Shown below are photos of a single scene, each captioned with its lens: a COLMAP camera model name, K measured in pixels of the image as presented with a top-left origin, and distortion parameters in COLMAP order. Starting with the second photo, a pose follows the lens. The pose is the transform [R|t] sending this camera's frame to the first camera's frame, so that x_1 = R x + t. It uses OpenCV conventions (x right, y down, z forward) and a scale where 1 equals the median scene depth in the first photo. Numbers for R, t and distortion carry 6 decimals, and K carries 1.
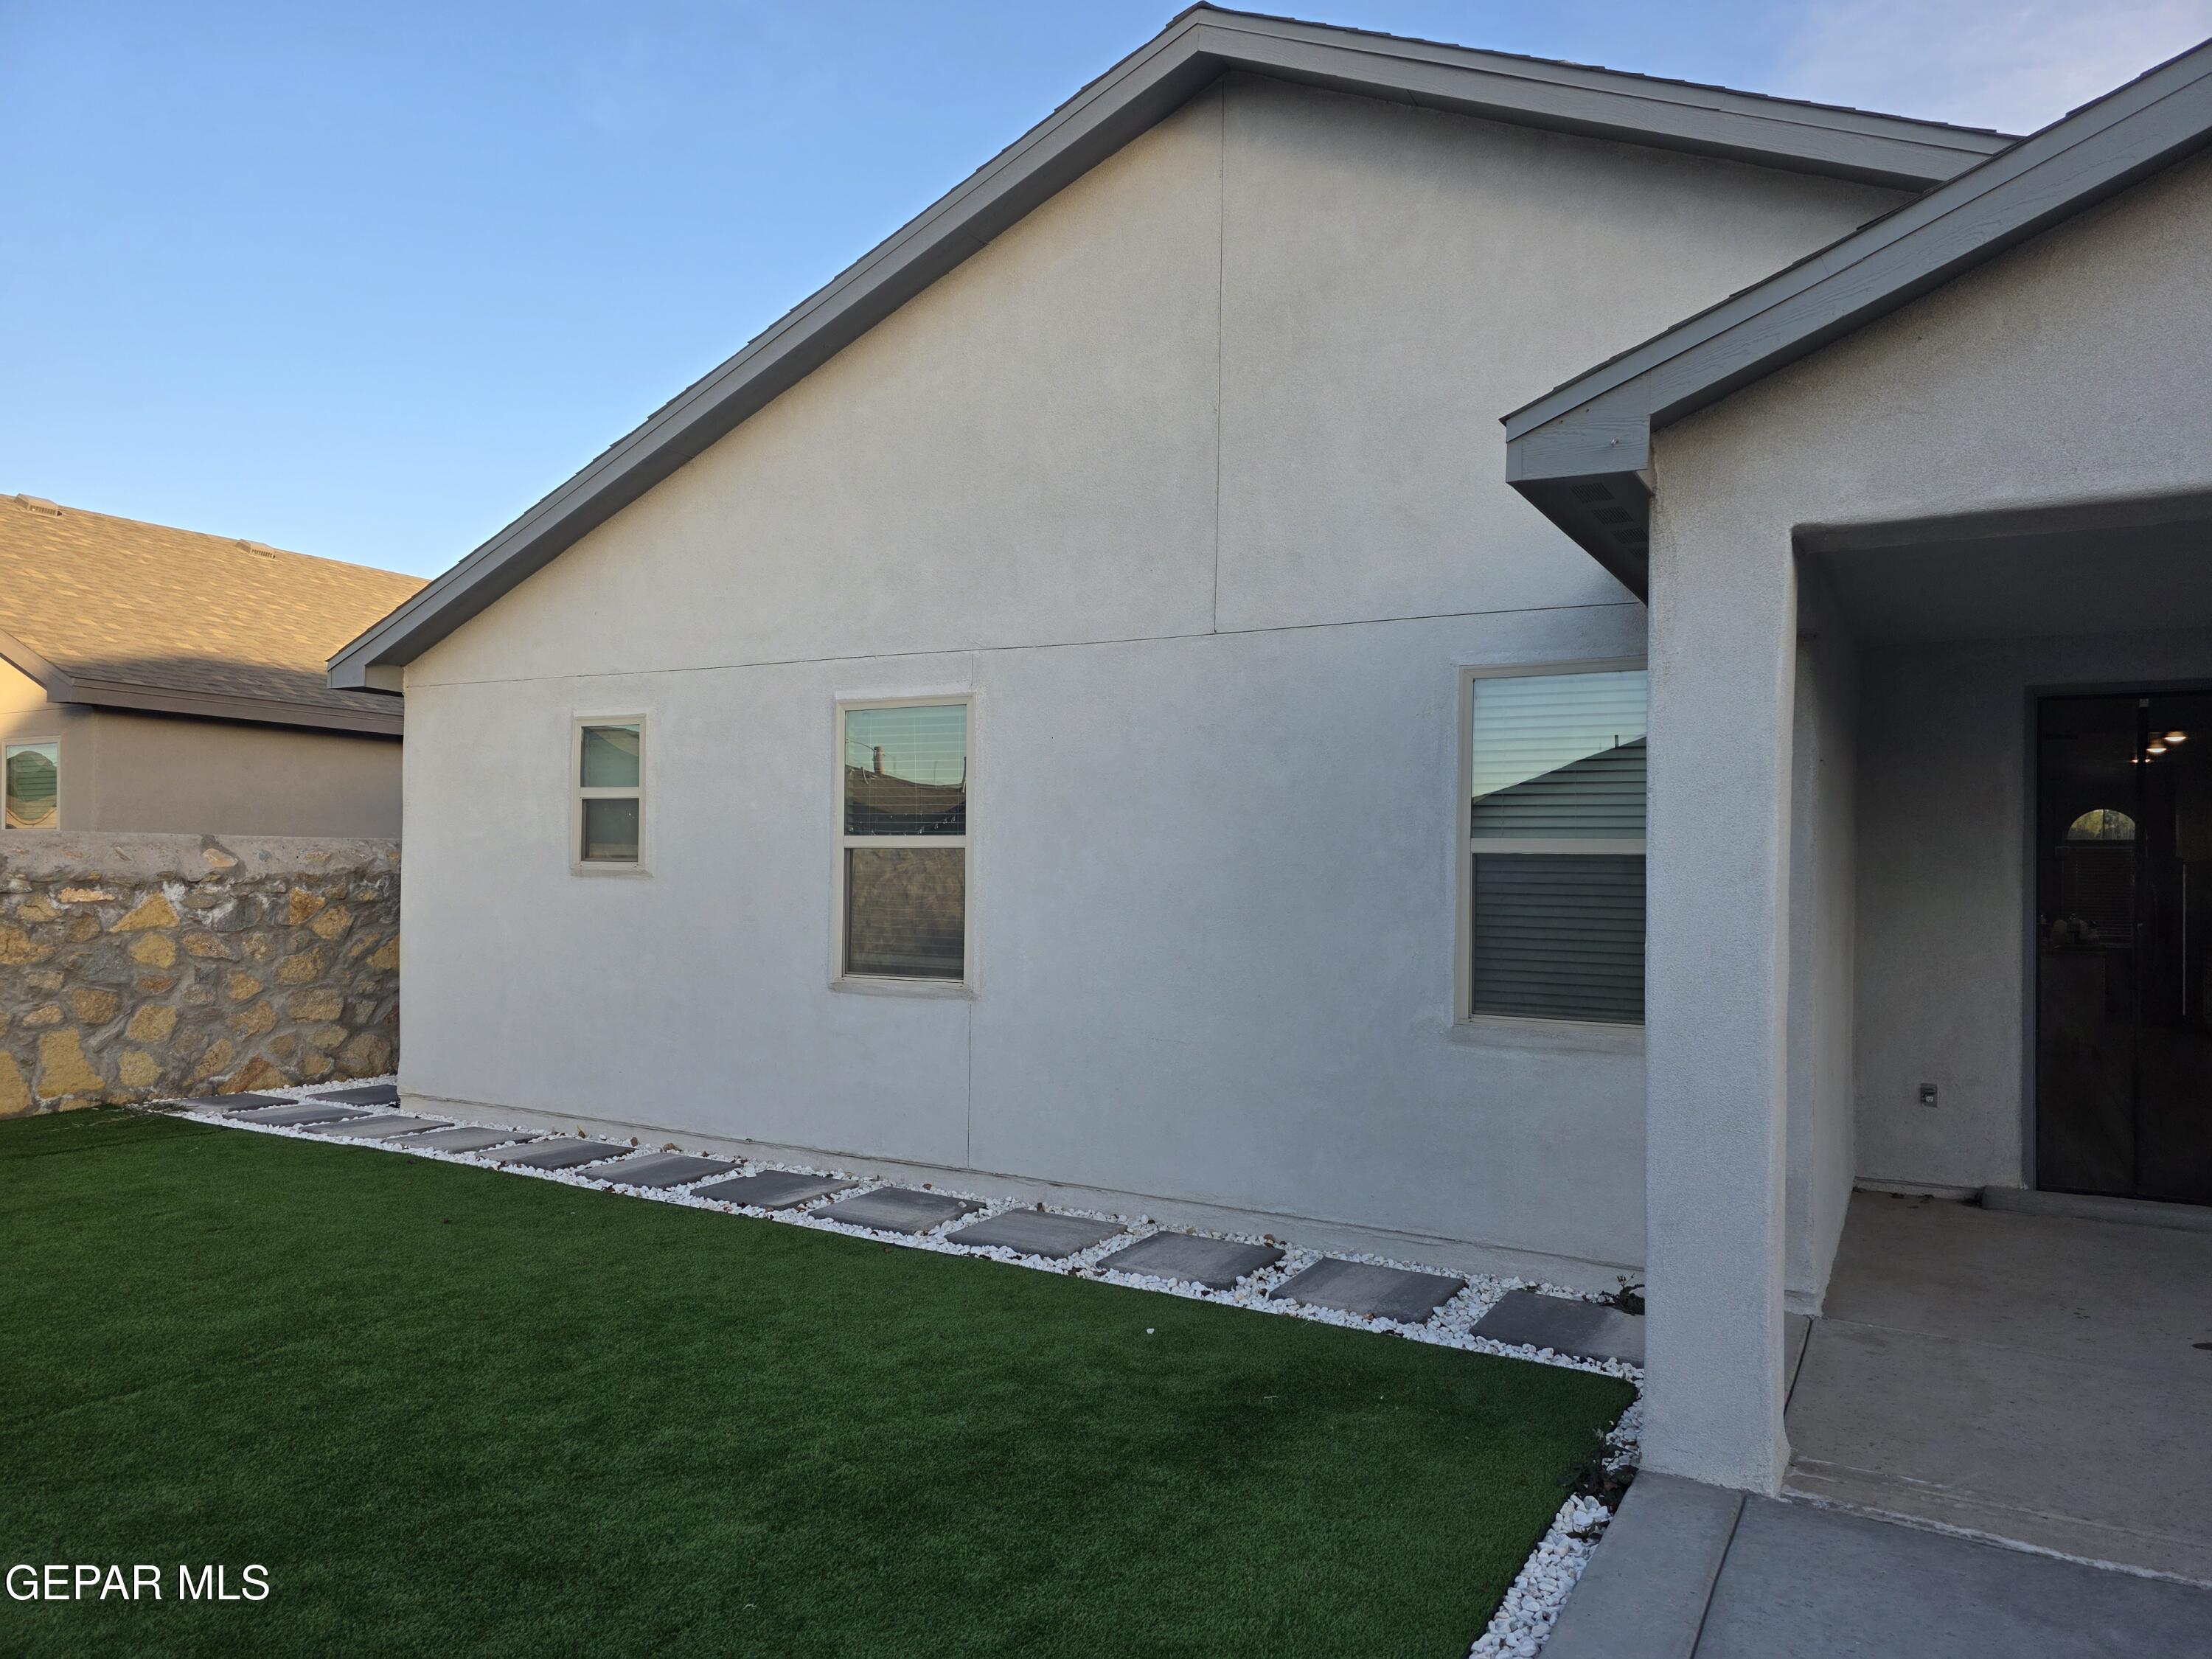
lens RADIAL K [[1470.0, 0, 1092.5], [0, 1470.0, 848.7], [0, 0, 1]] dist [0.067108, -0.065463]
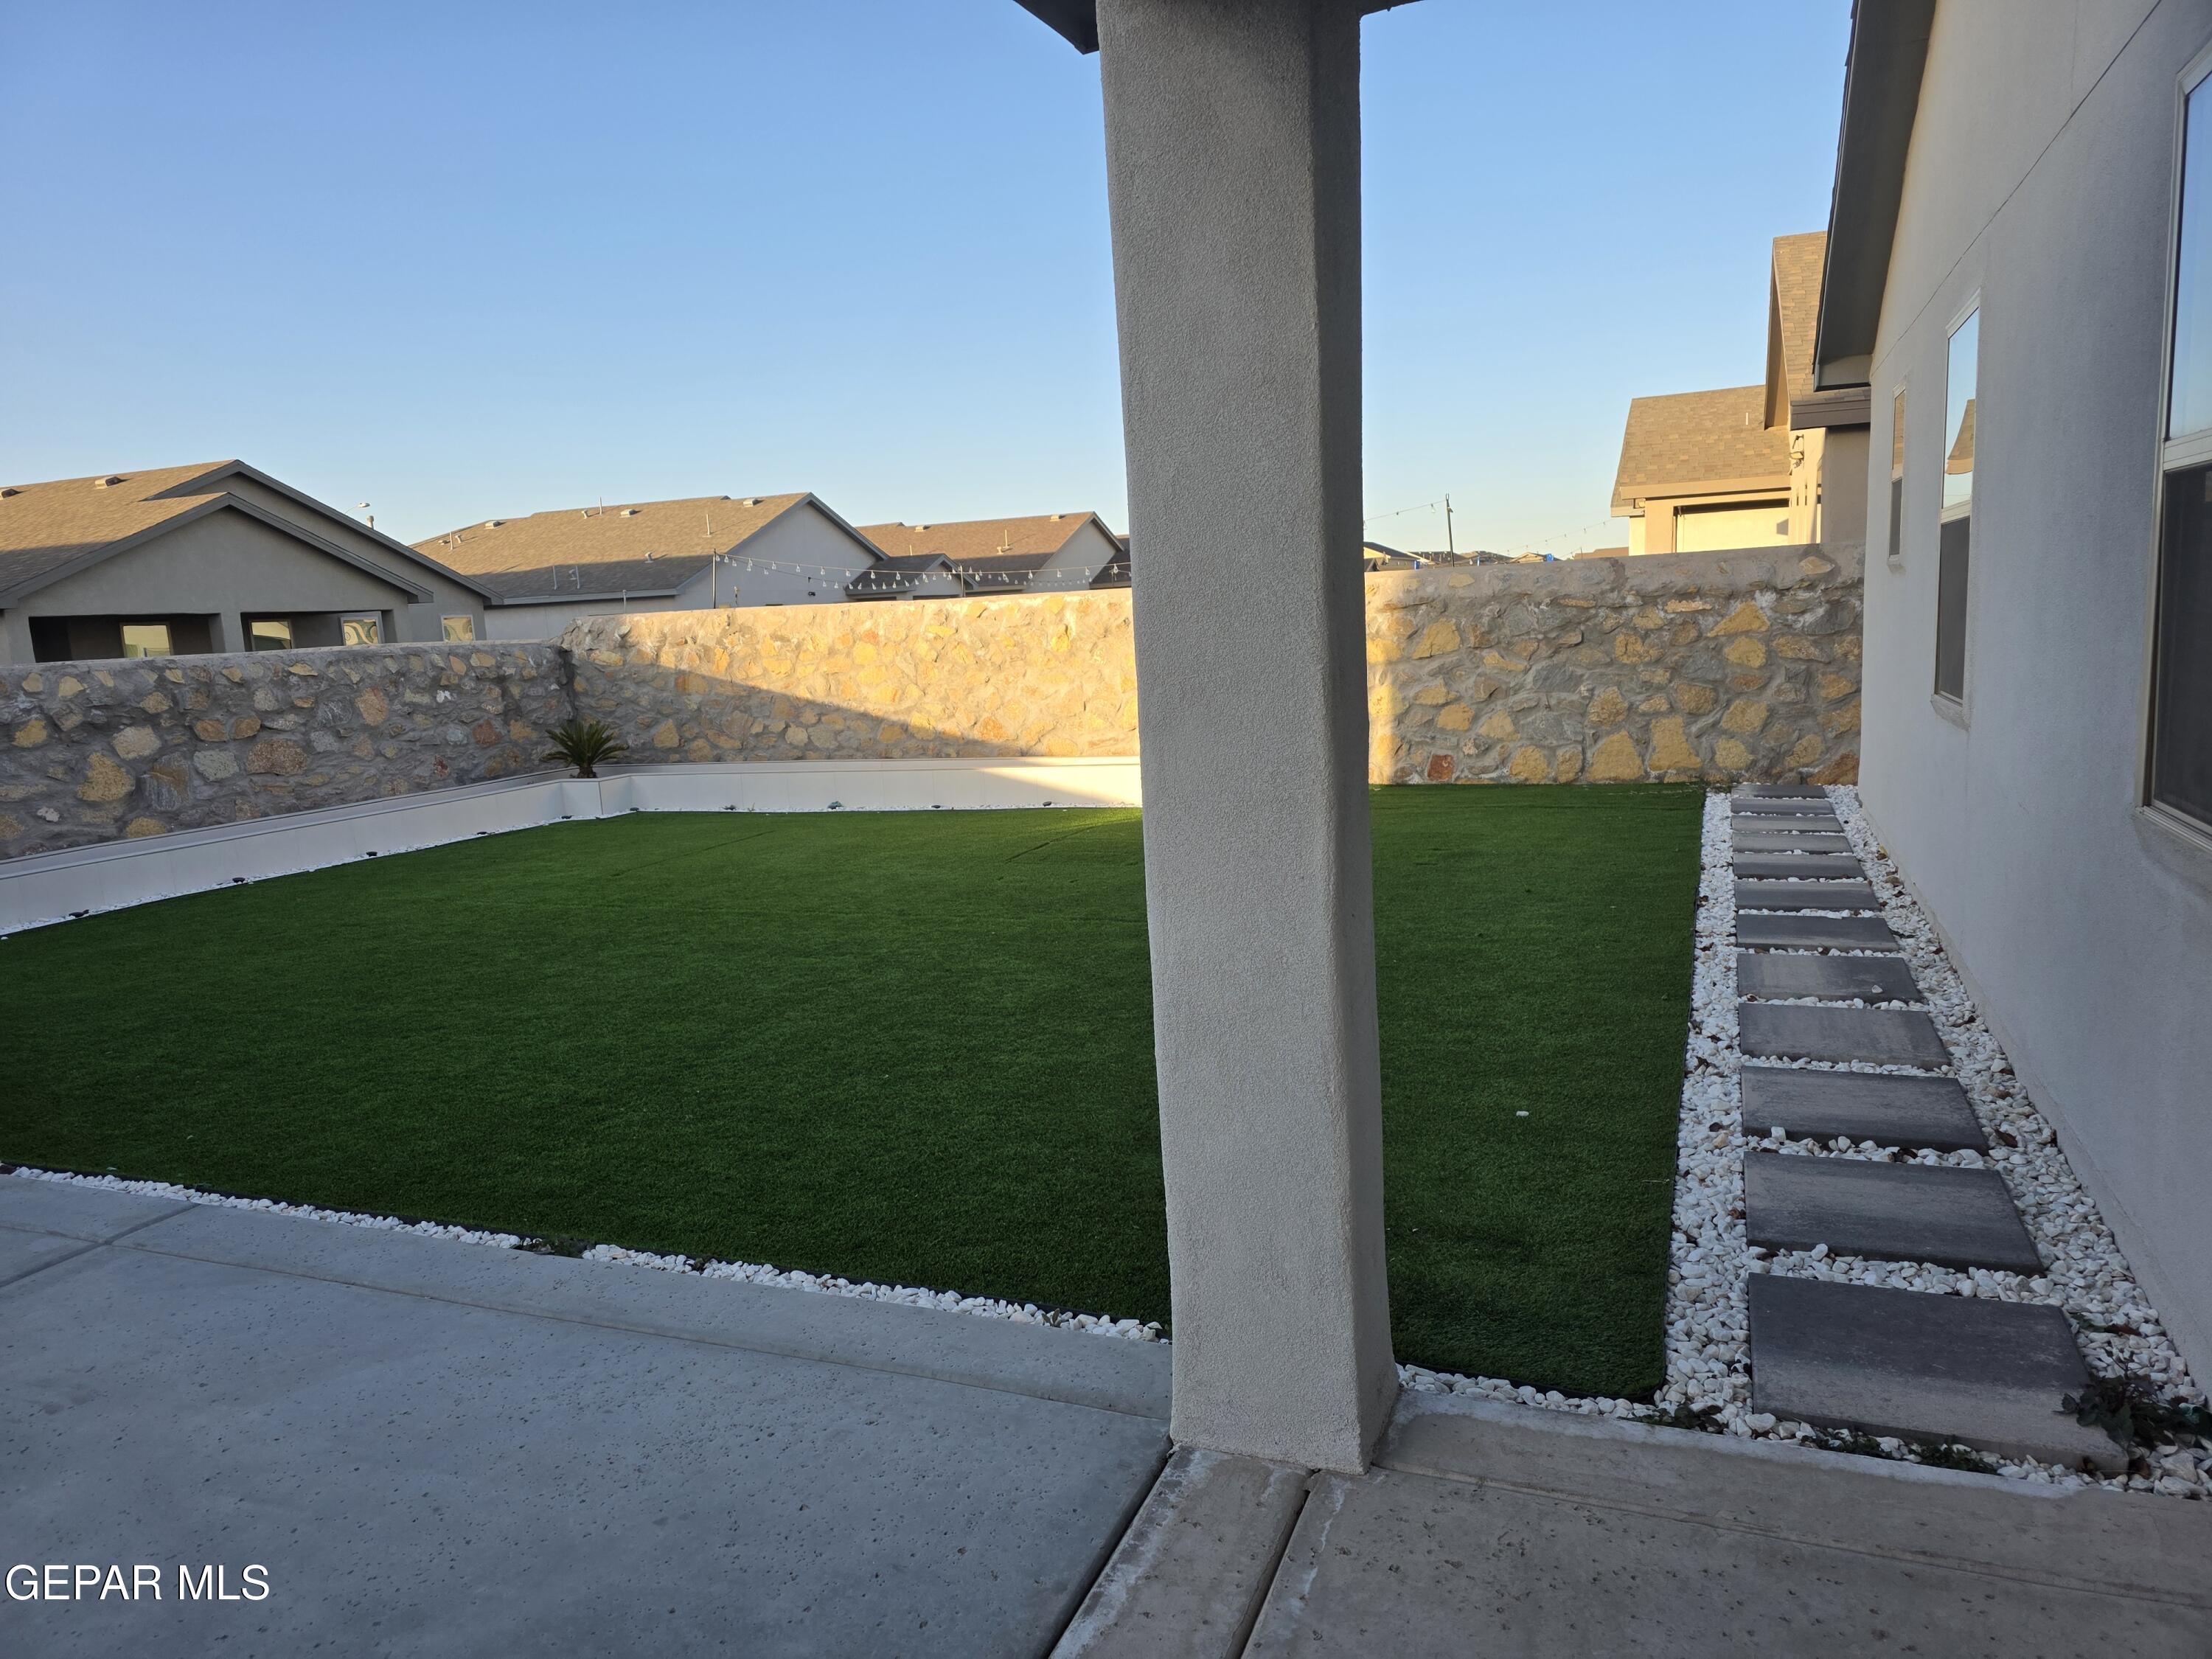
lens RADIAL K [[1470.0, 0, 1092.5], [0, 1470.0, 848.7], [0, 0, 1]] dist [0.067108, -0.065463]
pose [[0.128629, 0.136192, -0.982296, 0.757150], [0.065169, 0.987223, 0.145408, 0.031609], [0.989549, -0.082719, 0.118110, 0.610466]]
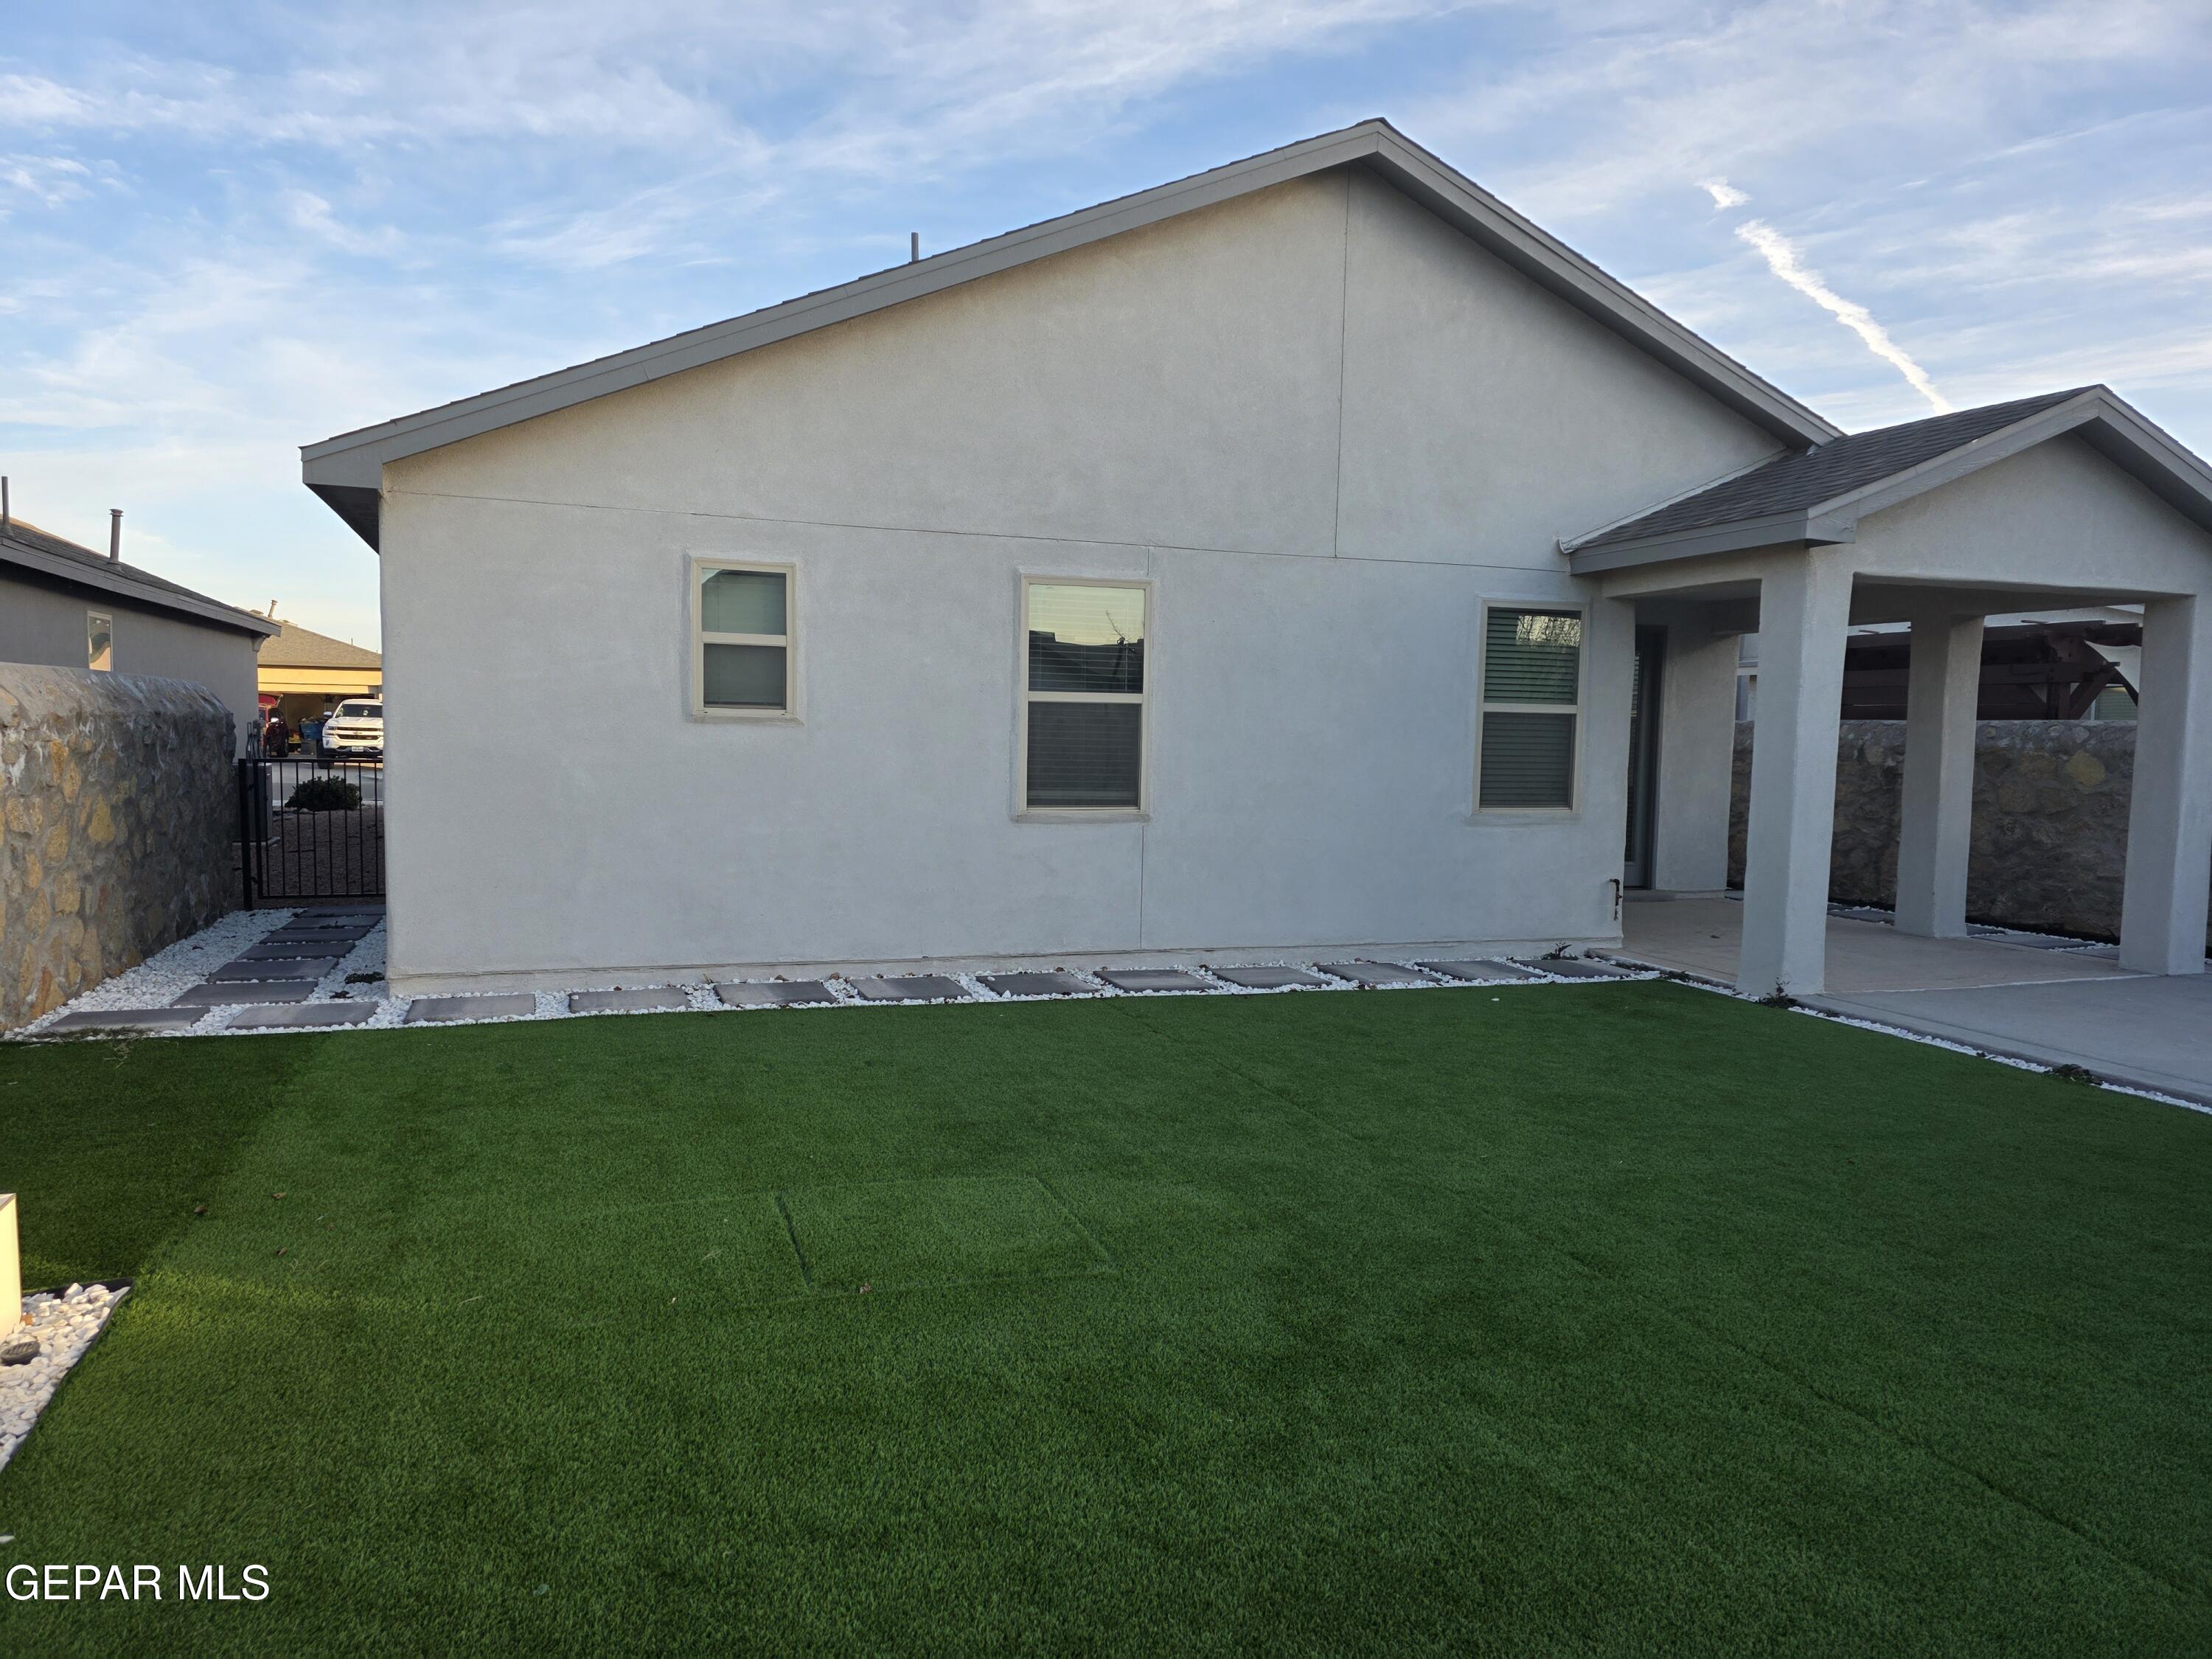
lens RADIAL K [[1478.7, 0, 1029.8], [0, 1478.7, 838.8], [0, 0, 1]] dist [0.072709, -0.085289]
pose [[0.661673, -0.057531, 0.747582, -1.411959], [-0.018749, 0.995471, 0.093202, -0.001367], [-0.749558, -0.075686, 0.657597, 0.275115]]
